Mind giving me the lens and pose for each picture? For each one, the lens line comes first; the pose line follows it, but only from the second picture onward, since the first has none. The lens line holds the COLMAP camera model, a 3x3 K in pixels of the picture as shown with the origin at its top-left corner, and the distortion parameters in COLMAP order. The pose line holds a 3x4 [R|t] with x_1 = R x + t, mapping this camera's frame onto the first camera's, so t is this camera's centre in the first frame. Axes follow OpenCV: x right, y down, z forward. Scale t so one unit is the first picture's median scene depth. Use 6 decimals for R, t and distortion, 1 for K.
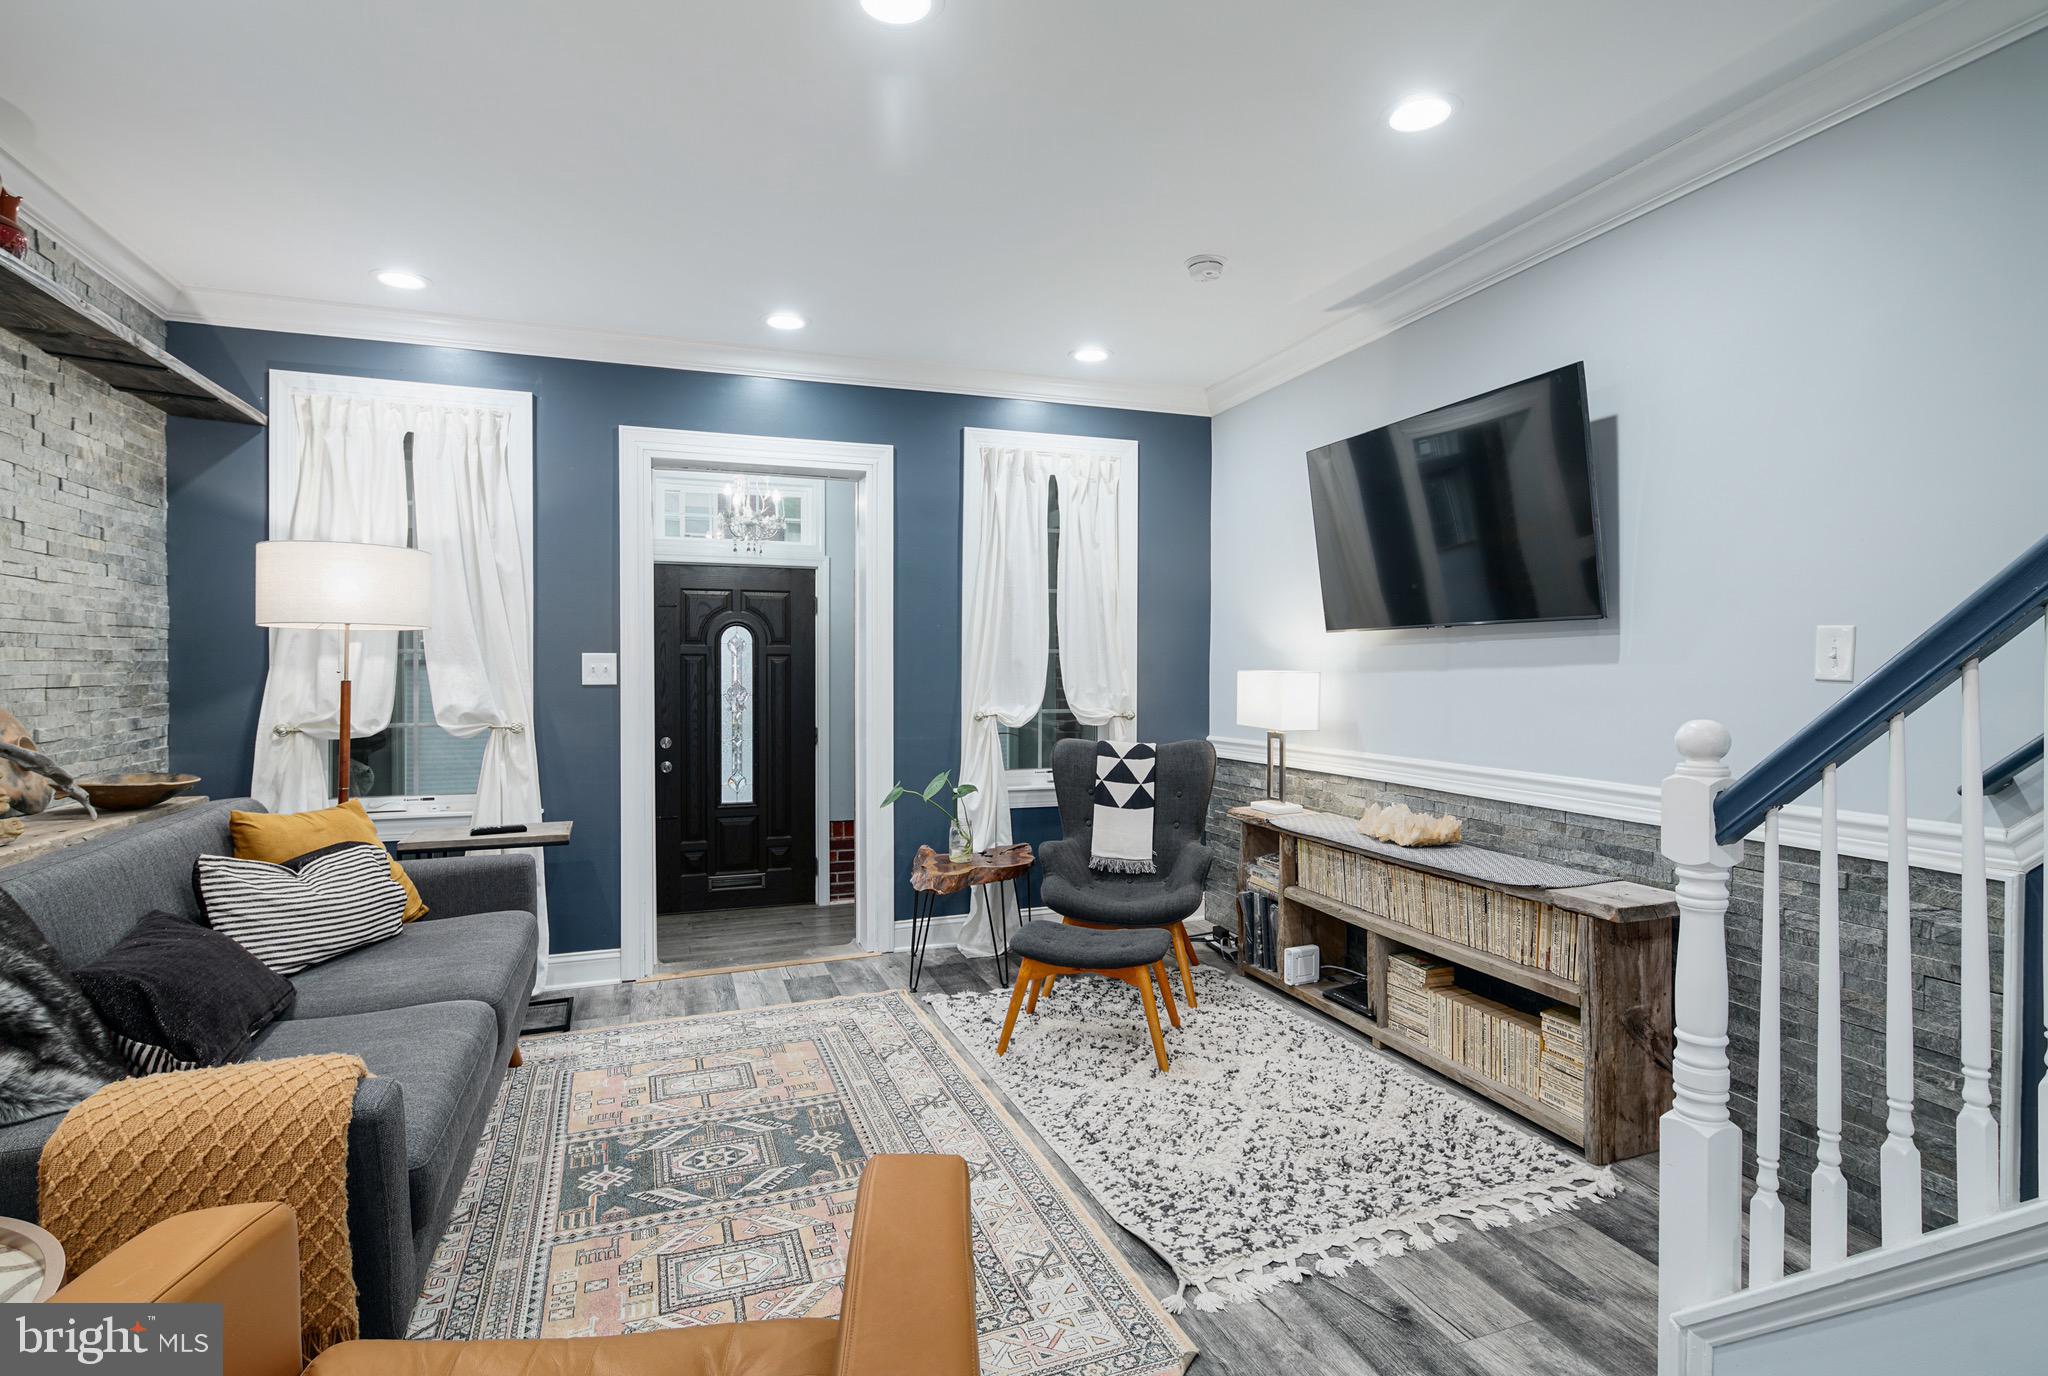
lens RADIAL K [[999.4, 0, 1020.2], [0, 999.4, 674.9], [0, 0, 1]] dist [0.005892, -0.001395]
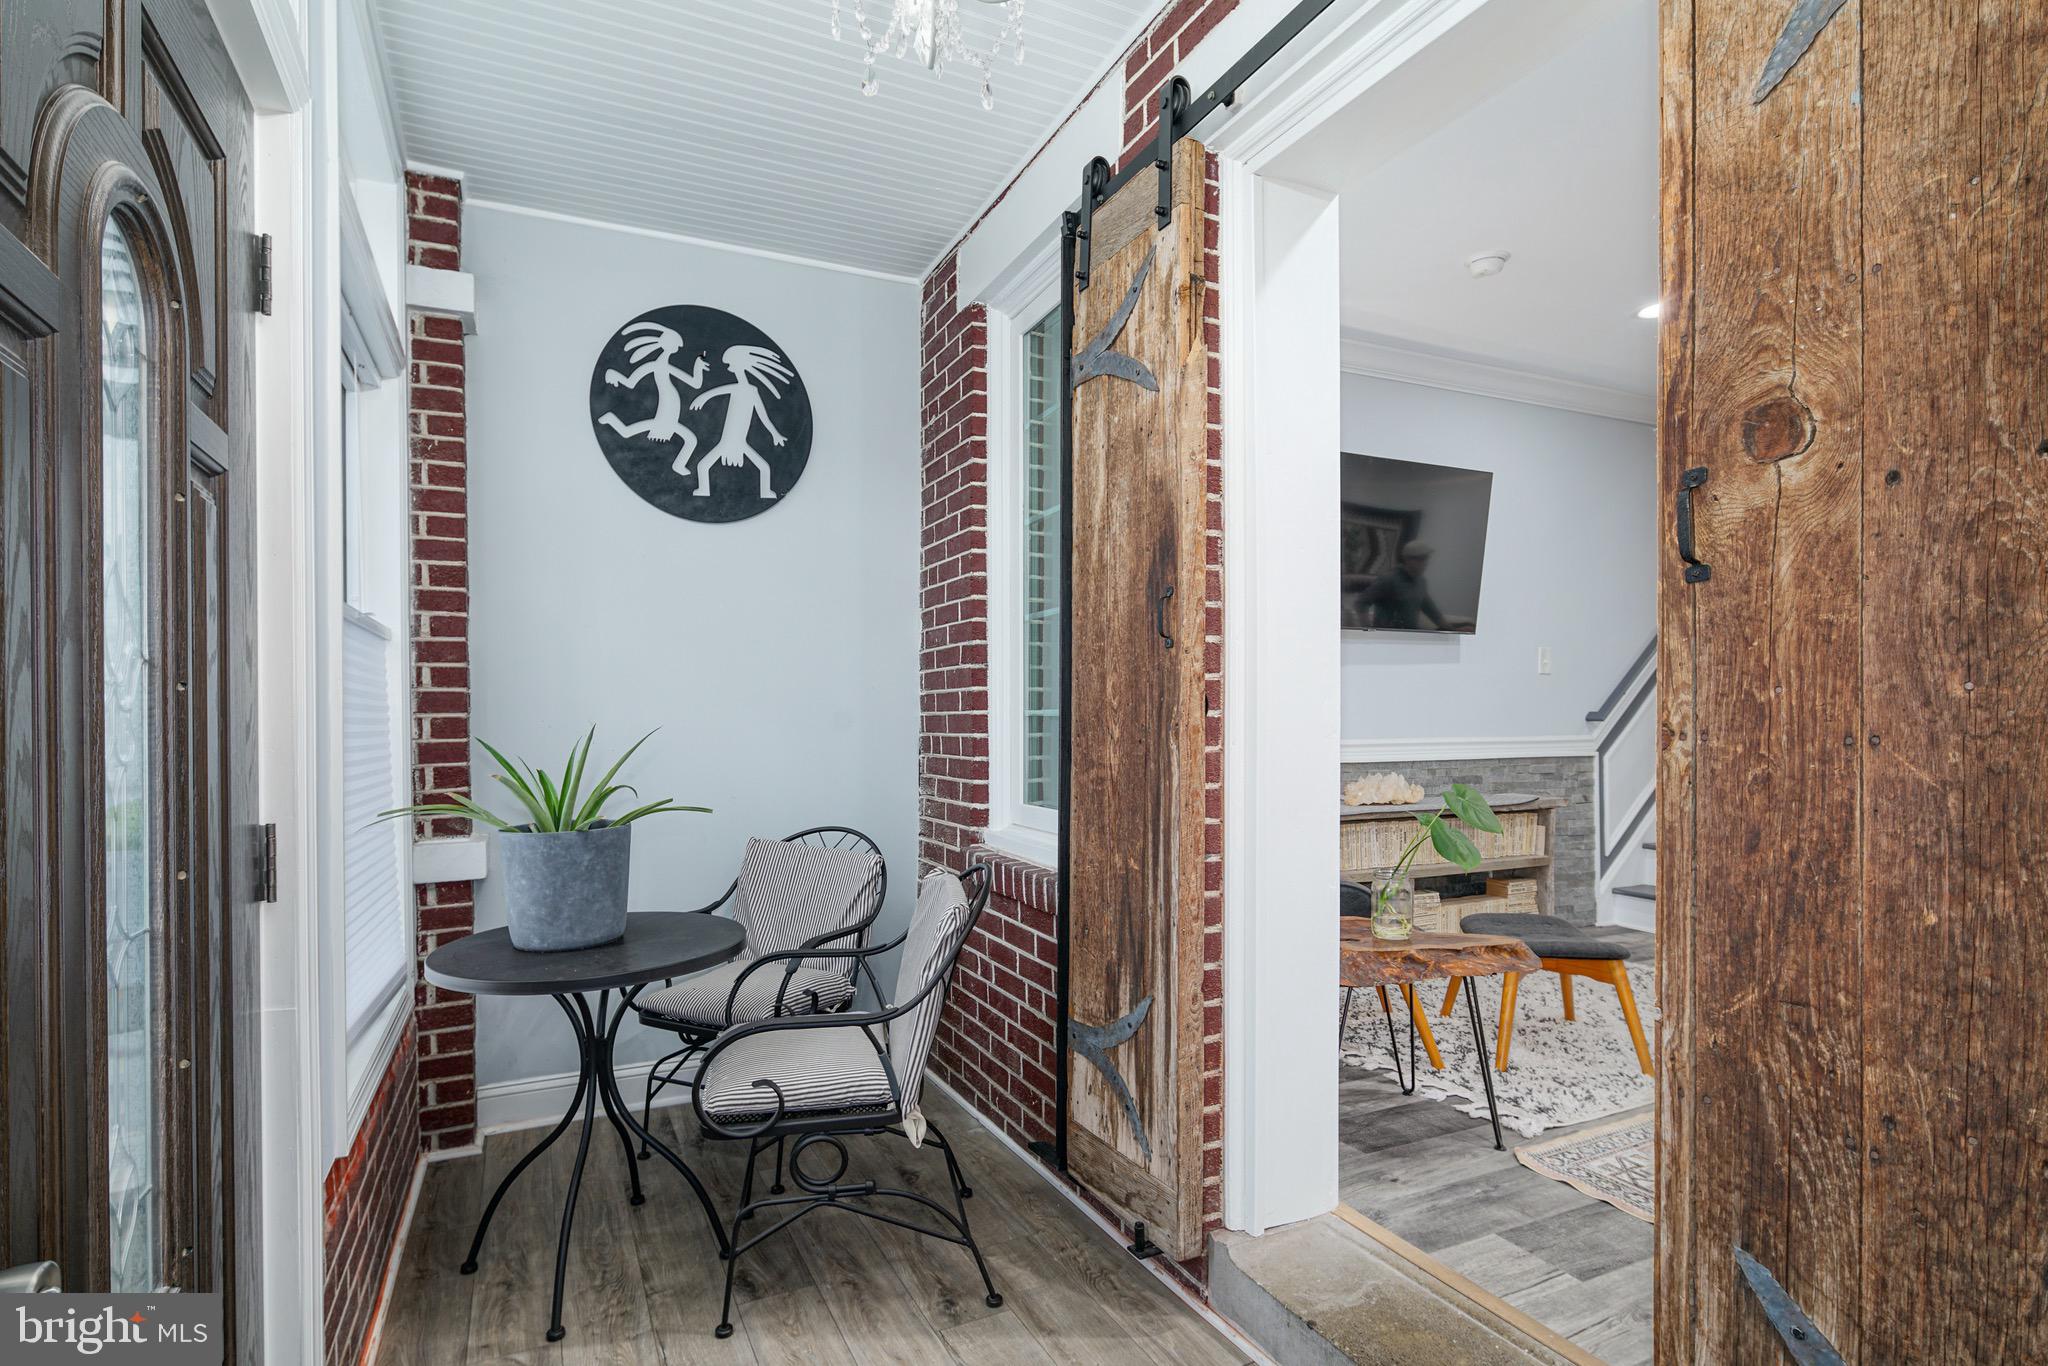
lens RADIAL K [[999.4, 0, 1001.1], [0, 999.4, 722.2], [0, 0, 1]] dist [0.005892, -0.001395]
pose [[-0.080919, -0.009493, 0.996675, -0.852196], [0.006911, 0.999925, 0.010085, 0.055249], [-0.996697, 0.007704, -0.080848, 1.659335]]
